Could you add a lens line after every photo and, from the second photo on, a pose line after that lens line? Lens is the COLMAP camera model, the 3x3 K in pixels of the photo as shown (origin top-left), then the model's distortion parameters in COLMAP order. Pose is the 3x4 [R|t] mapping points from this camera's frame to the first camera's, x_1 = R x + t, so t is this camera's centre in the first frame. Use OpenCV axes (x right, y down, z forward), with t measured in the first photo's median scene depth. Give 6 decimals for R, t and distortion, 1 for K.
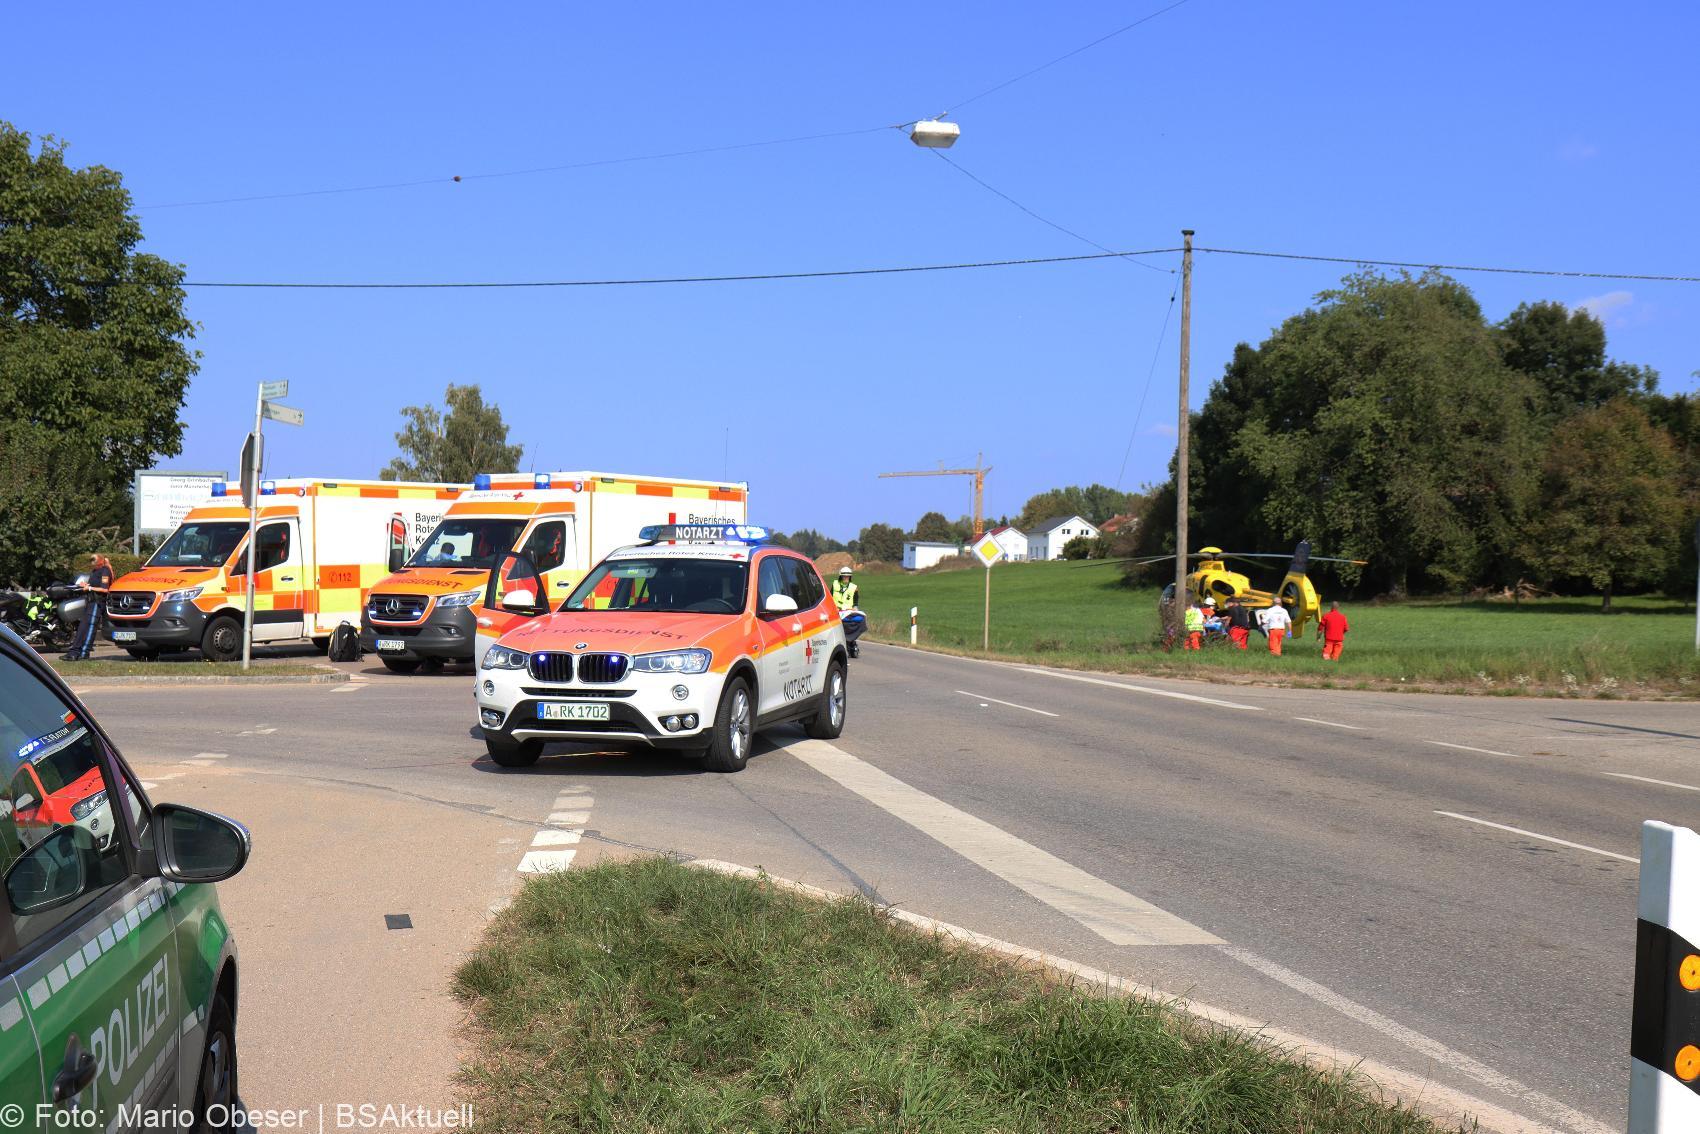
lens RADIAL K [[1989.6, 0, 850.0], [0, 1989.6, 567.0], [0, 0, 1]] dist [0.027403, -0.021885]
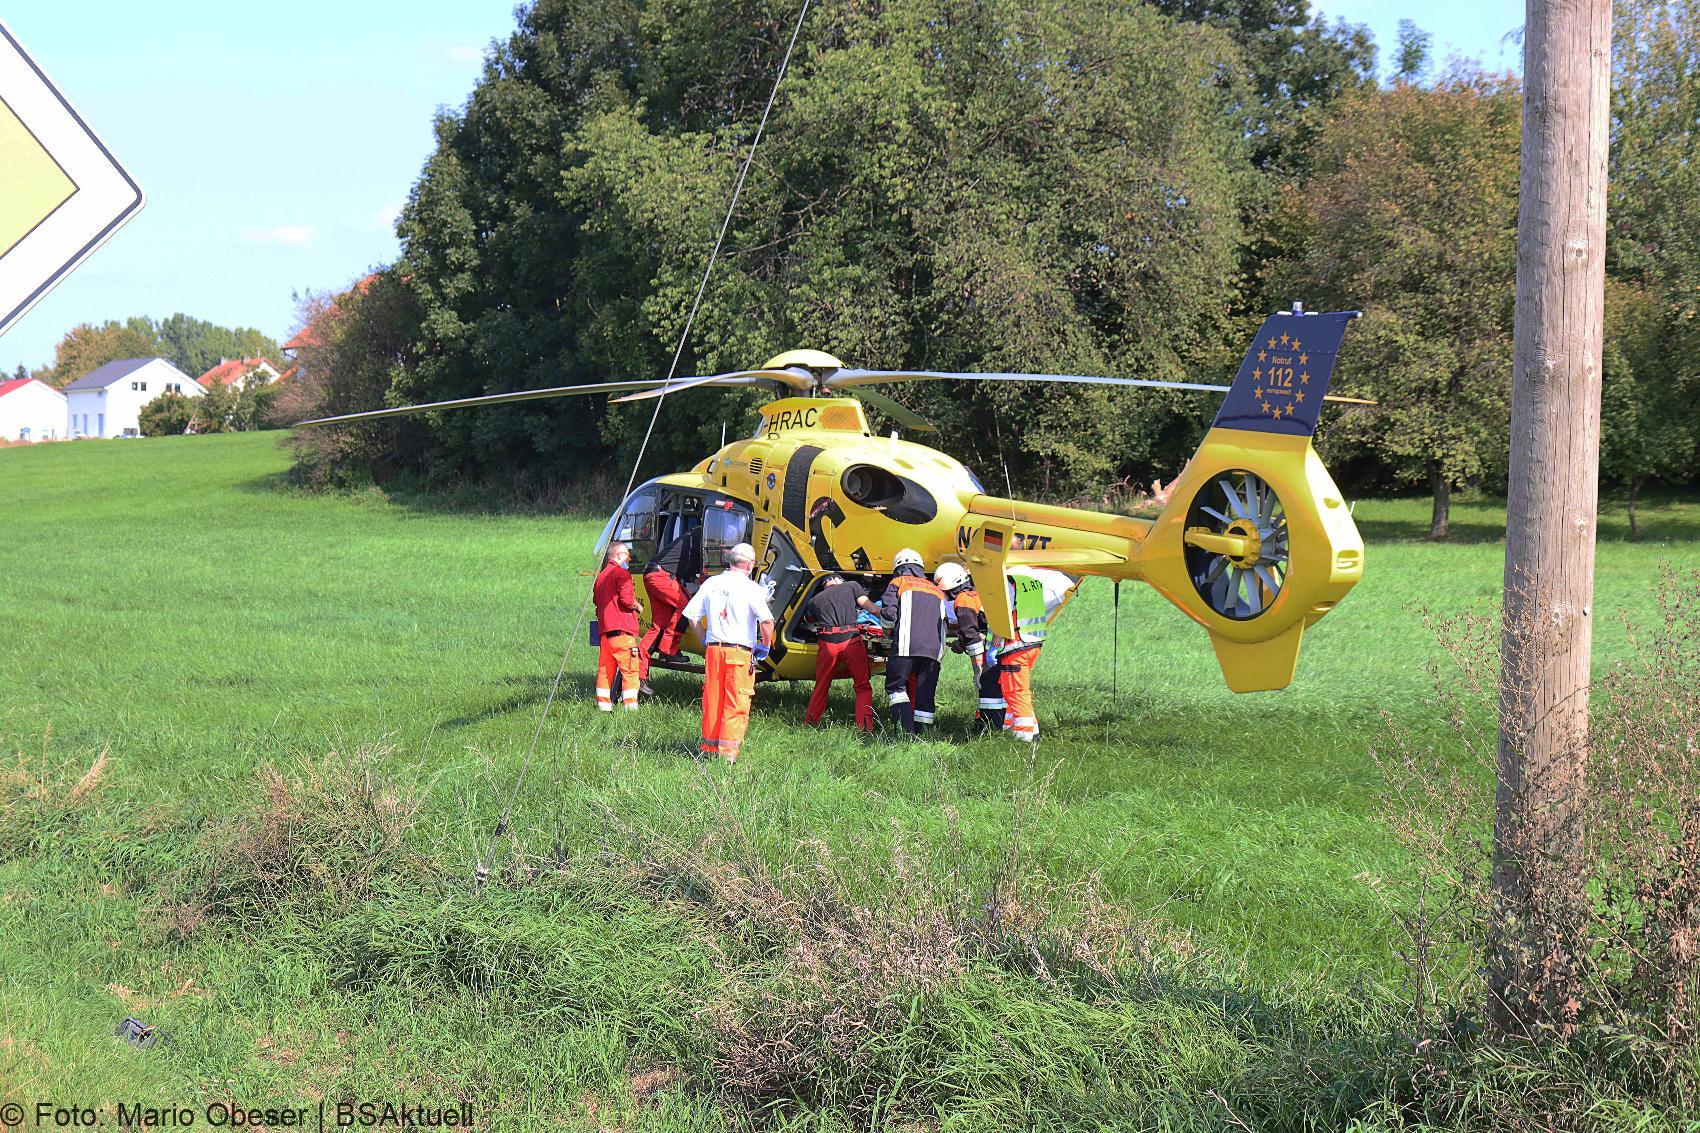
lens RADIAL K [[2754.7, 0, 798.6], [0, 2754.7, 569.4], [0, 0, 1]] dist [-0.004985, -0.053159]
pose [[0.938257, -0.017824, 0.345480, 0.030116], [0.003588, 0.999120, 0.041800, 0.003323], [-0.345921, -0.037980, 0.937495, 0.427759]]
